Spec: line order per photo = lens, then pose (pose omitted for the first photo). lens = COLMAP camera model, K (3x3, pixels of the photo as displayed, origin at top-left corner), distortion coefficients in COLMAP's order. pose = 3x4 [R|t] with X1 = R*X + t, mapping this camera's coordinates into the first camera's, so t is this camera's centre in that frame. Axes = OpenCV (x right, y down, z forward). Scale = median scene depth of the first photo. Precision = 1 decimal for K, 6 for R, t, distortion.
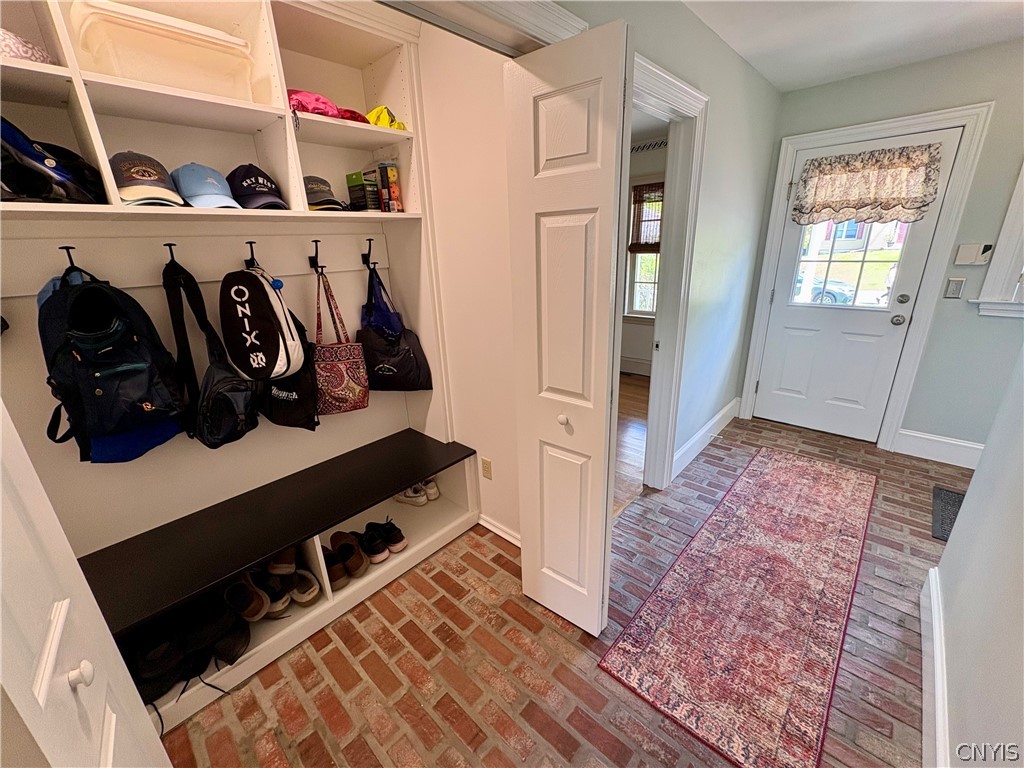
lens RADIAL K [[409.8, 0, 512.6], [0, 409.8, 385.3], [0, 0, 1]] dist [-0.002682, 0.000272]
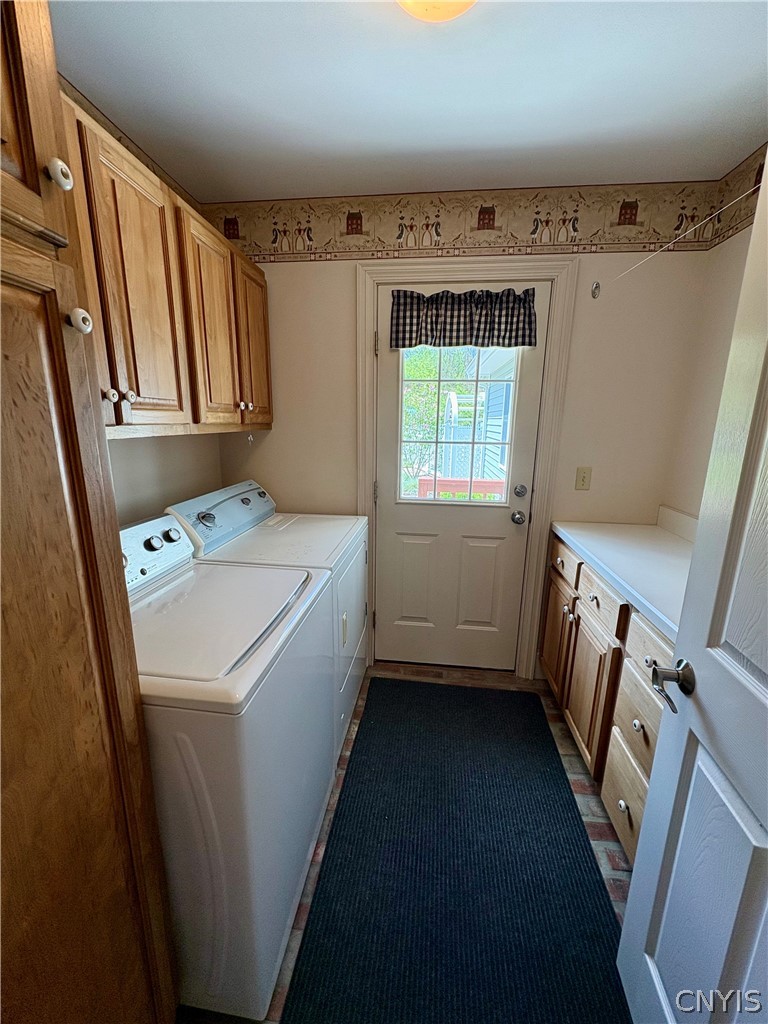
lens RADIAL K [[409.8, 0, 384.3], [0, 409.8, 513.6], [0, 0, 1]] dist [-0.002682, 0.000272]
pose [[0.813051, -0.089498, 0.575272, 0.318370], [0.148188, 0.987382, -0.055826, -0.178311], [-0.563017, 0.130638, 0.816055, 0.559752]]
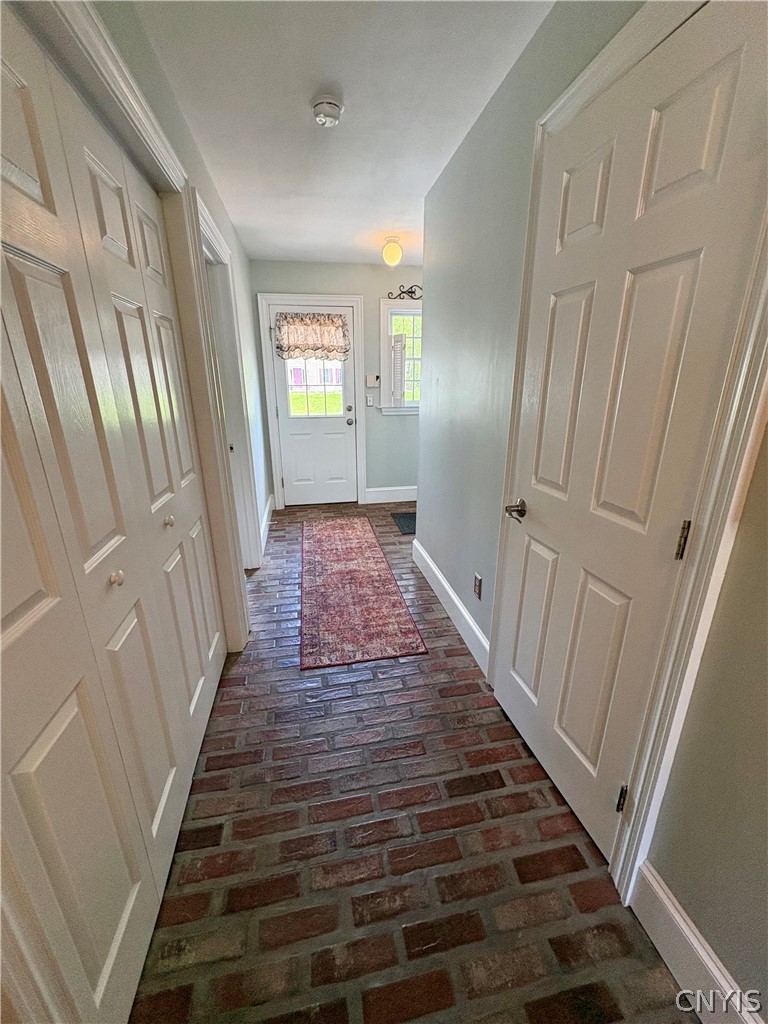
lens RADIAL K [[409.8, 0, 378.8], [0, 409.8, 514.0], [0, 0, 1]] dist [-0.002682, 0.000272]
pose [[0.600331, -0.218765, 0.769249, -0.338330], [0.242966, 0.966287, 0.085186, 0.088855], [-0.761951, 0.135761, 0.633245, -0.062623]]
